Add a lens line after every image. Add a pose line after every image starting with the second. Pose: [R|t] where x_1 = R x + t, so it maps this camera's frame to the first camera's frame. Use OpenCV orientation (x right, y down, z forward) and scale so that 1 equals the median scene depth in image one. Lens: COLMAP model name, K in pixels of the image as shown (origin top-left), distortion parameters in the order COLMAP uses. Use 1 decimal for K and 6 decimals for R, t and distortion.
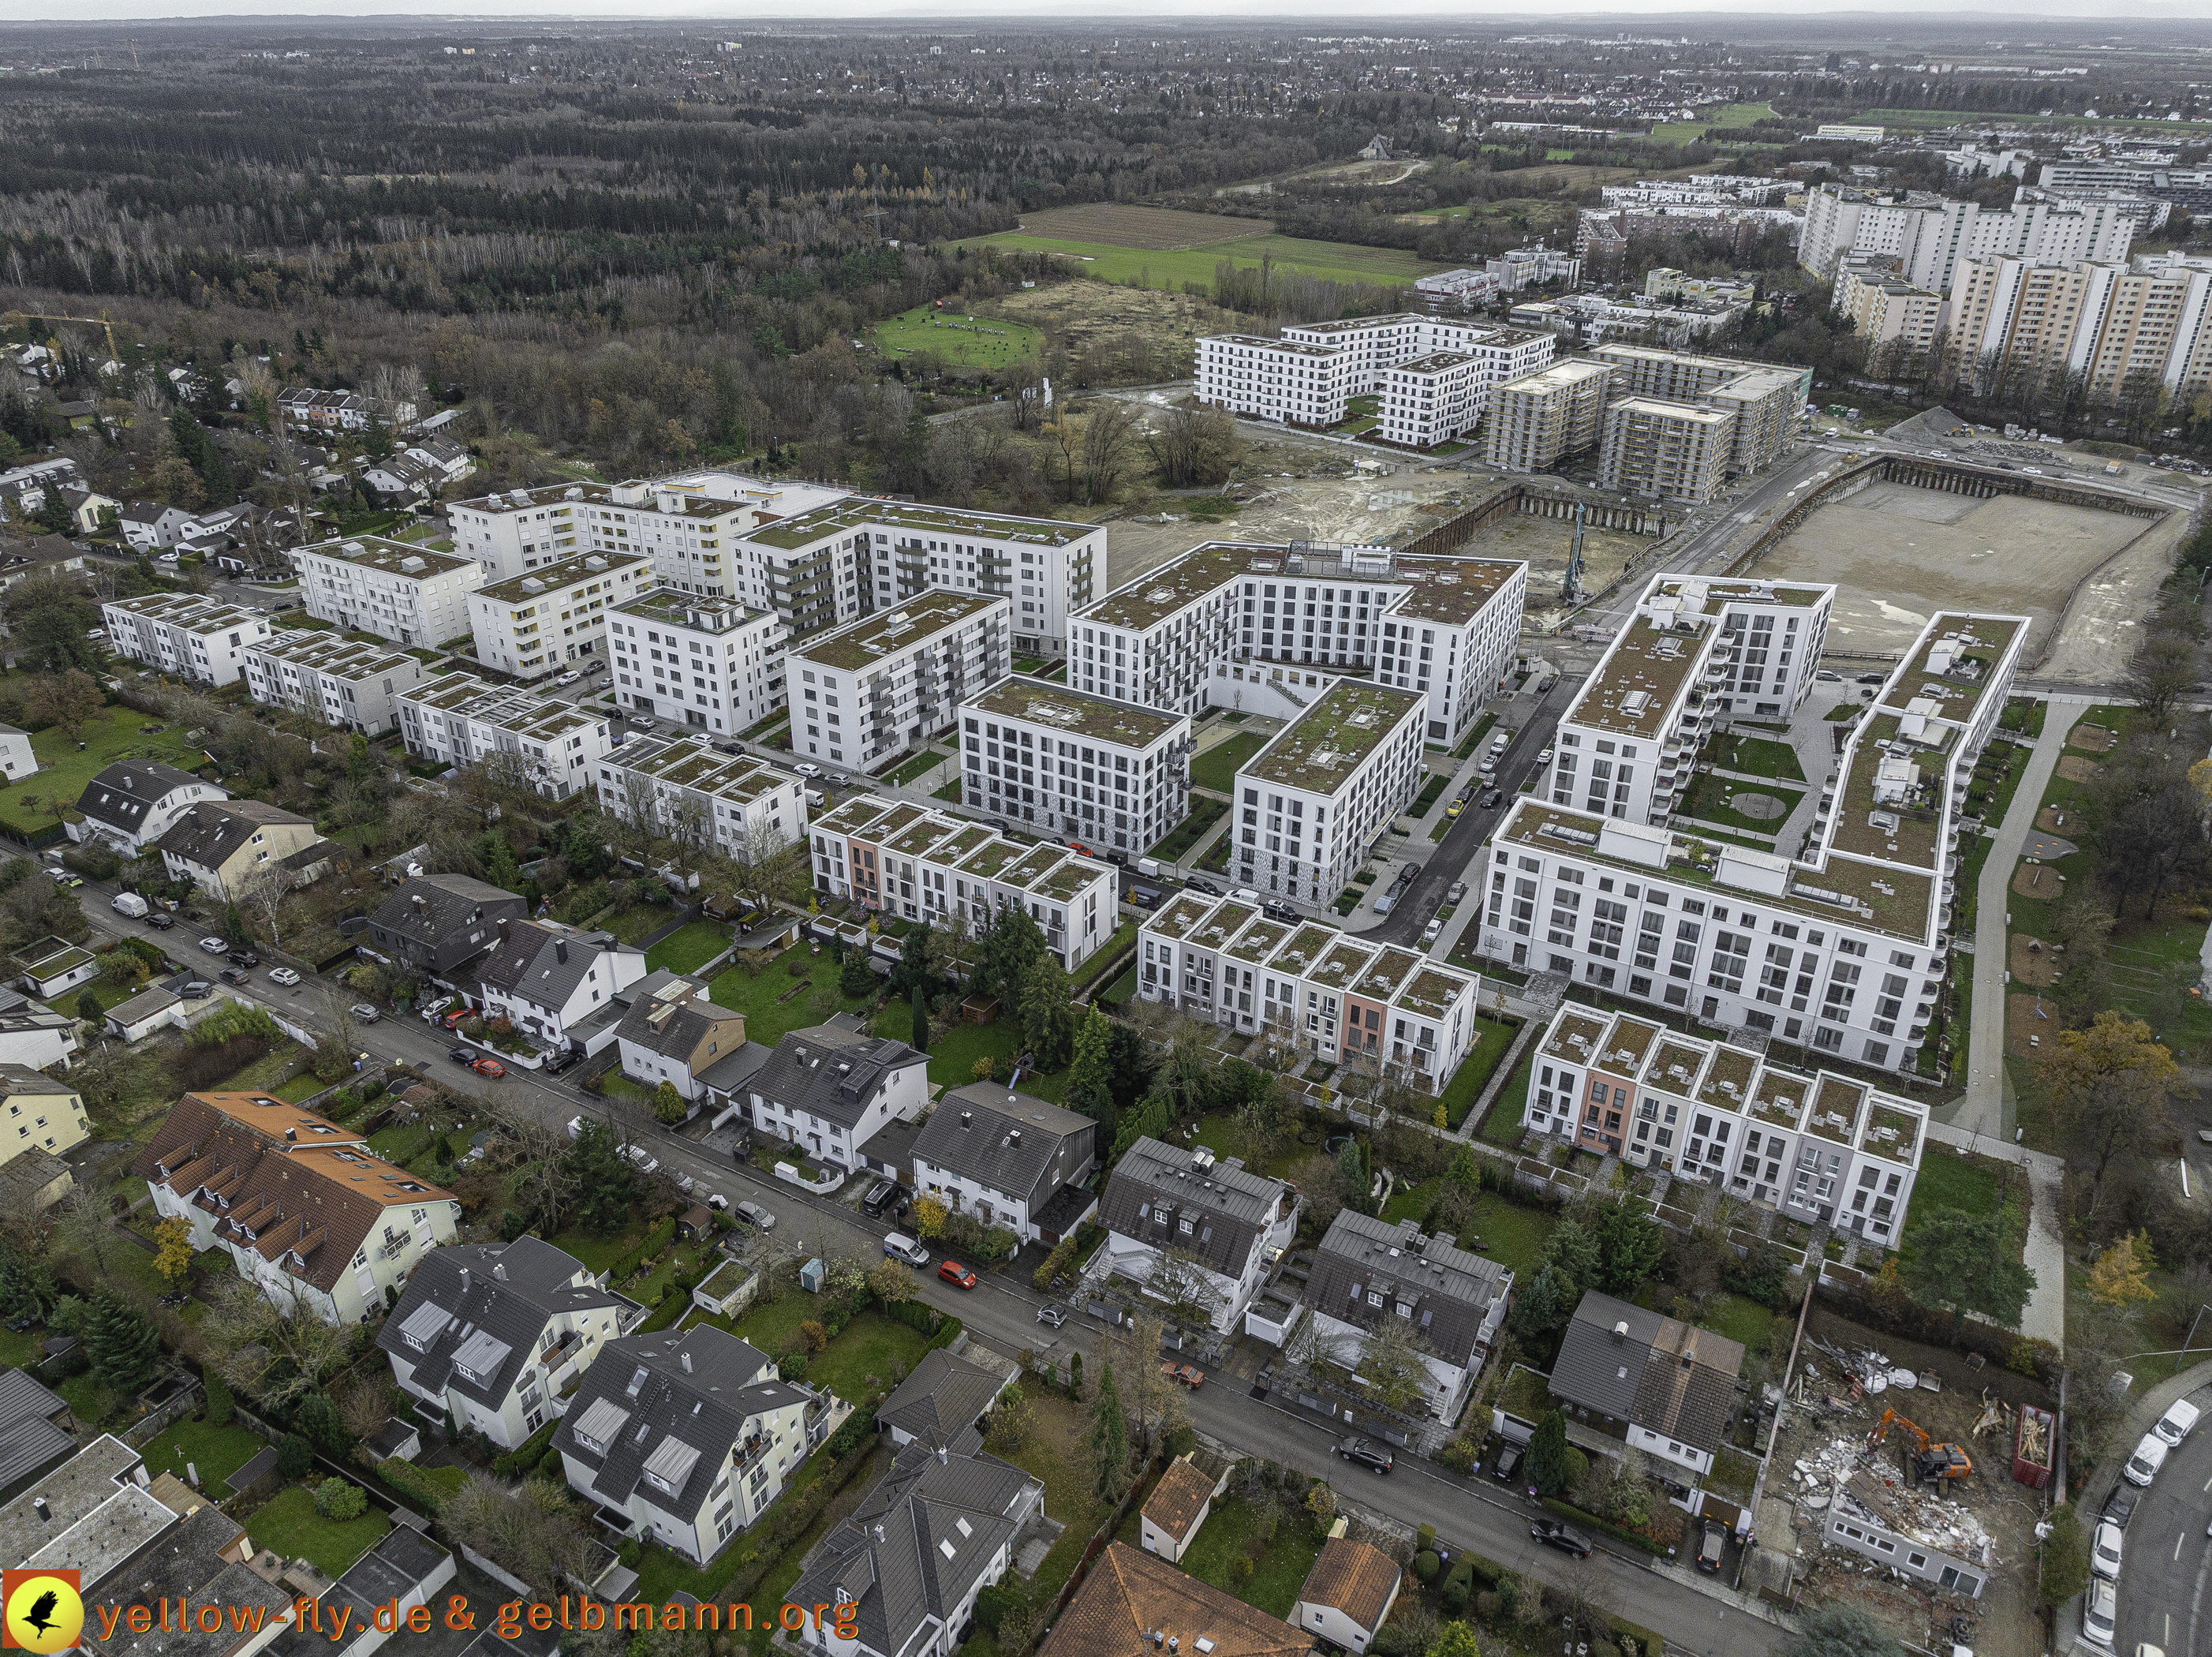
lens RADIAL K [[1556.3, 0, 1102.8], [0, 1556.3, 831.0], [0, 0, 1]] dist [-0.029605, 0.020317]
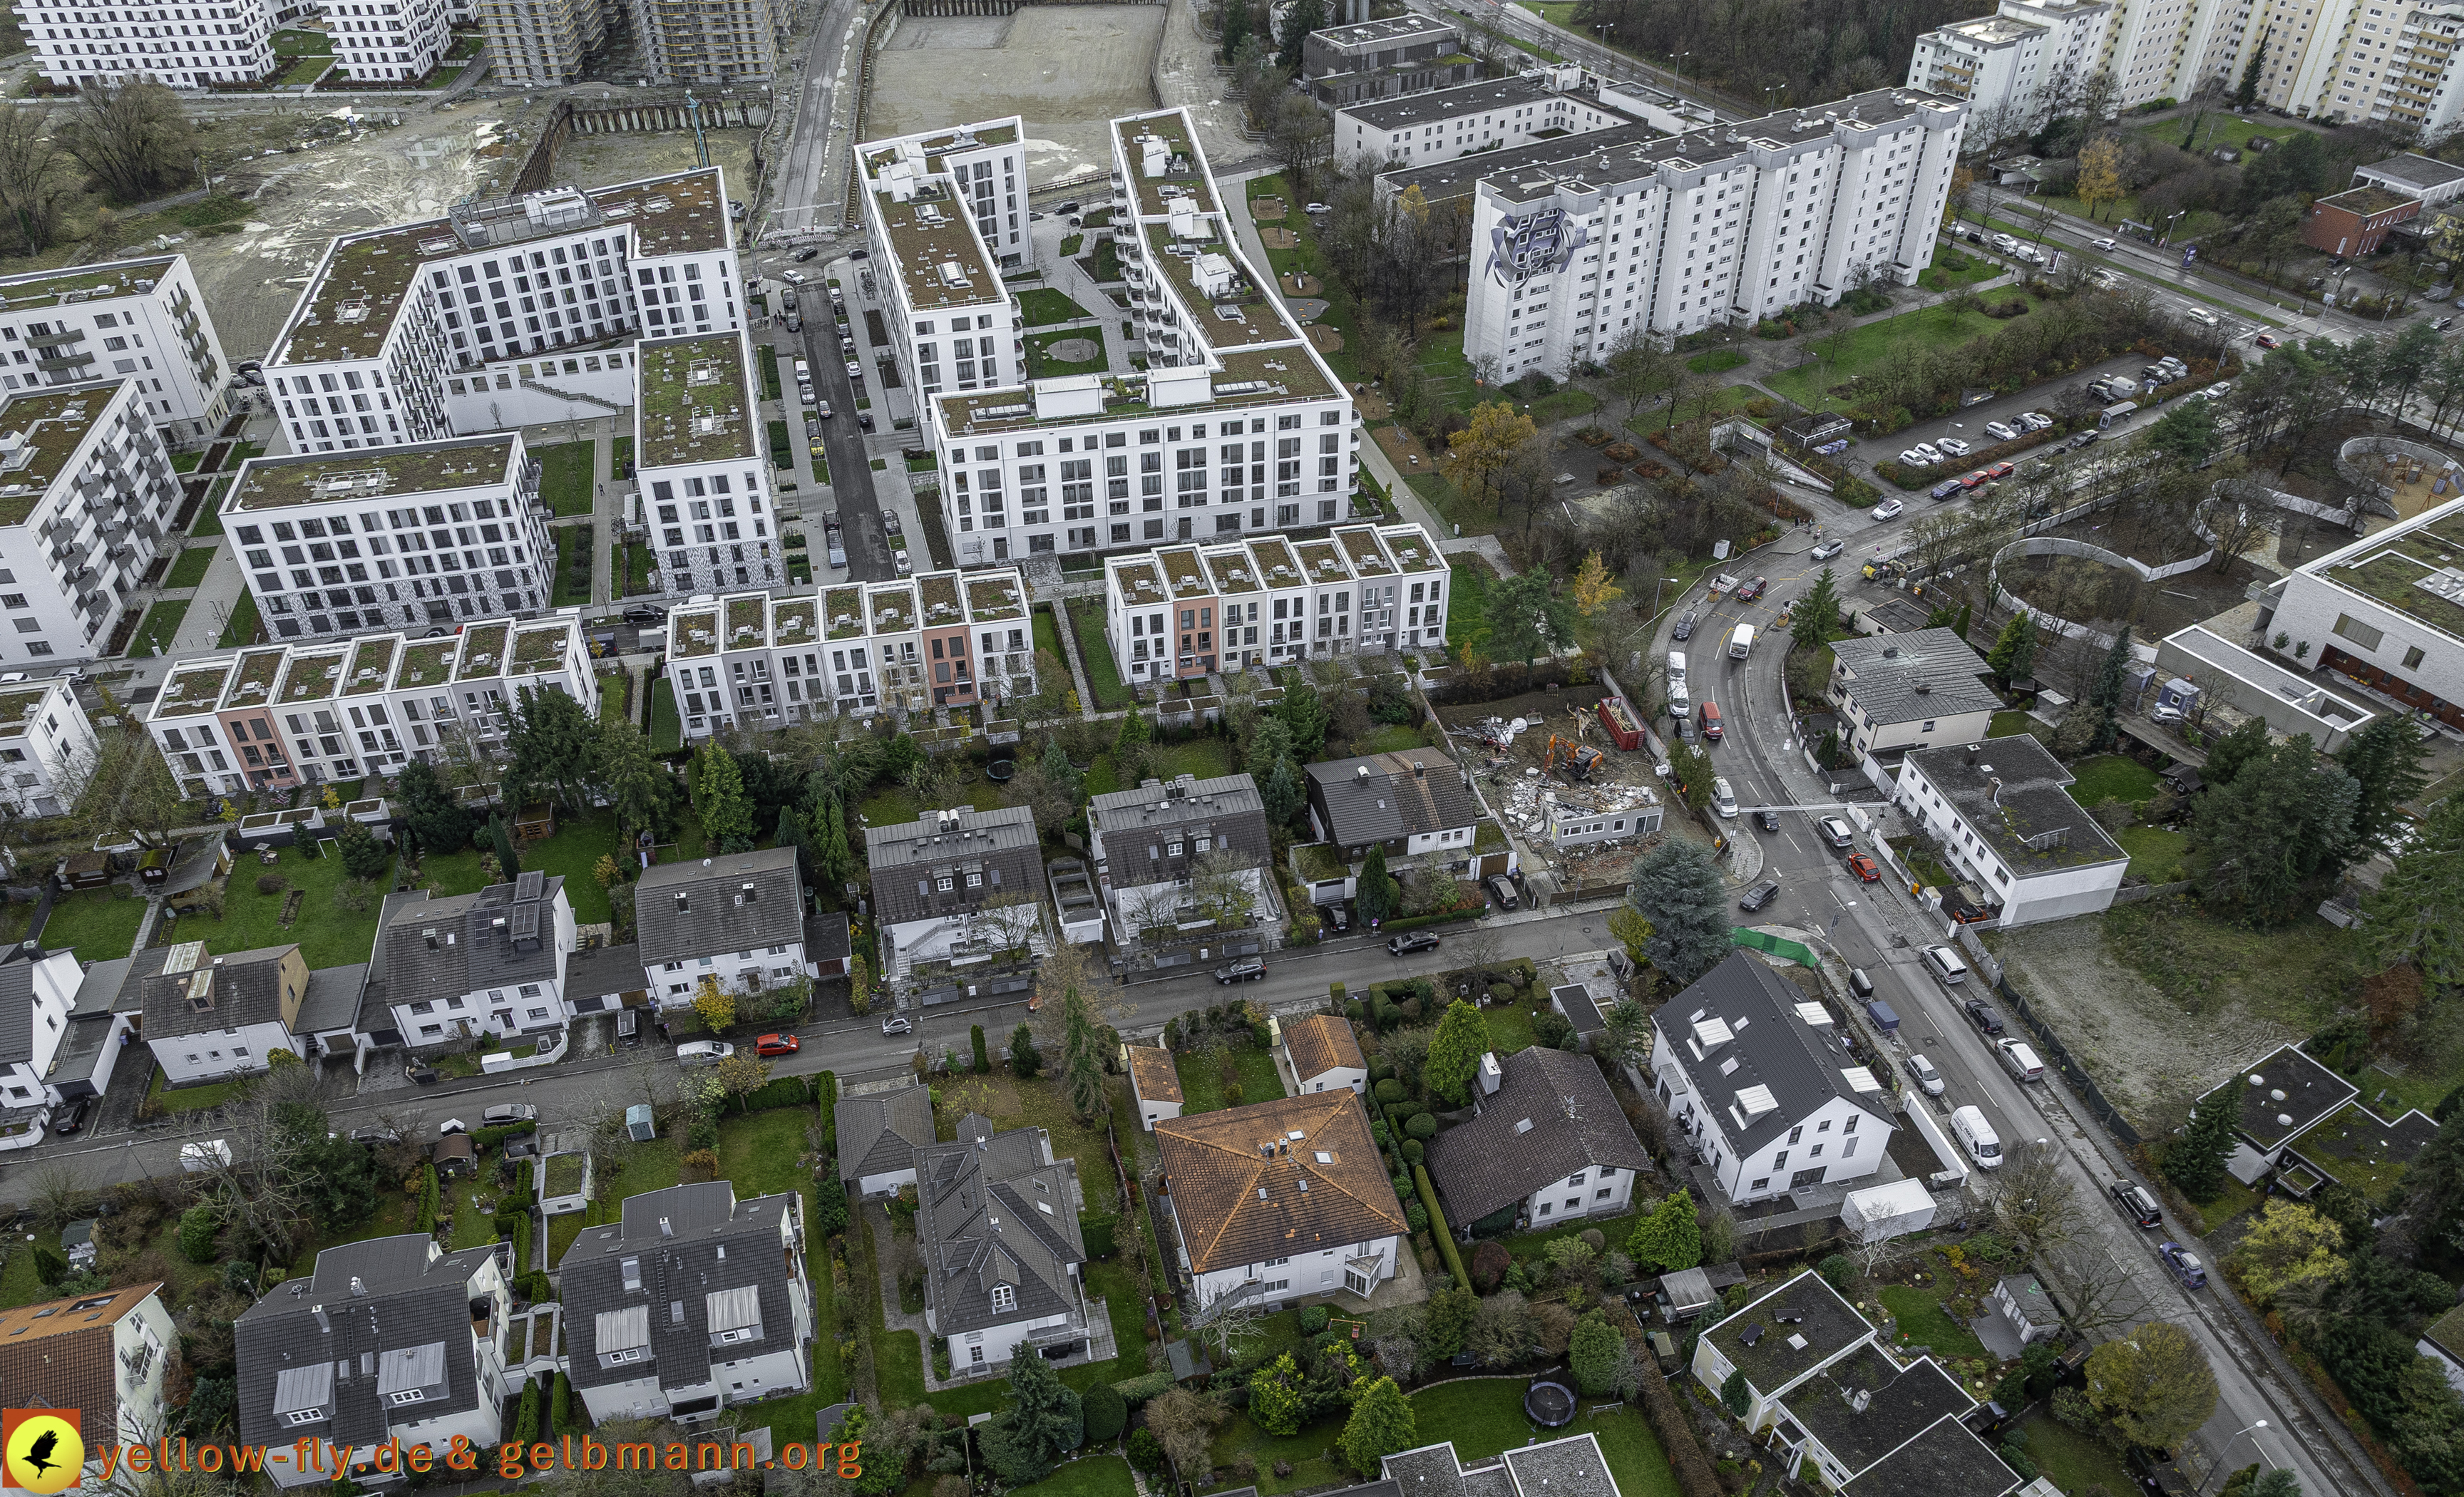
lens RADIAL K [[1734.5, 0, 1228.0], [0, 1734.5, 923.4], [0, 0, 1]] dist [-0.030063, 0.022895]
pose [[0.730055, -0.451126, 0.513328, -0.230326], [0.326317, 0.890107, 0.318162, -0.008810], [-0.600448, -0.064768, 0.797037, 0.020117]]
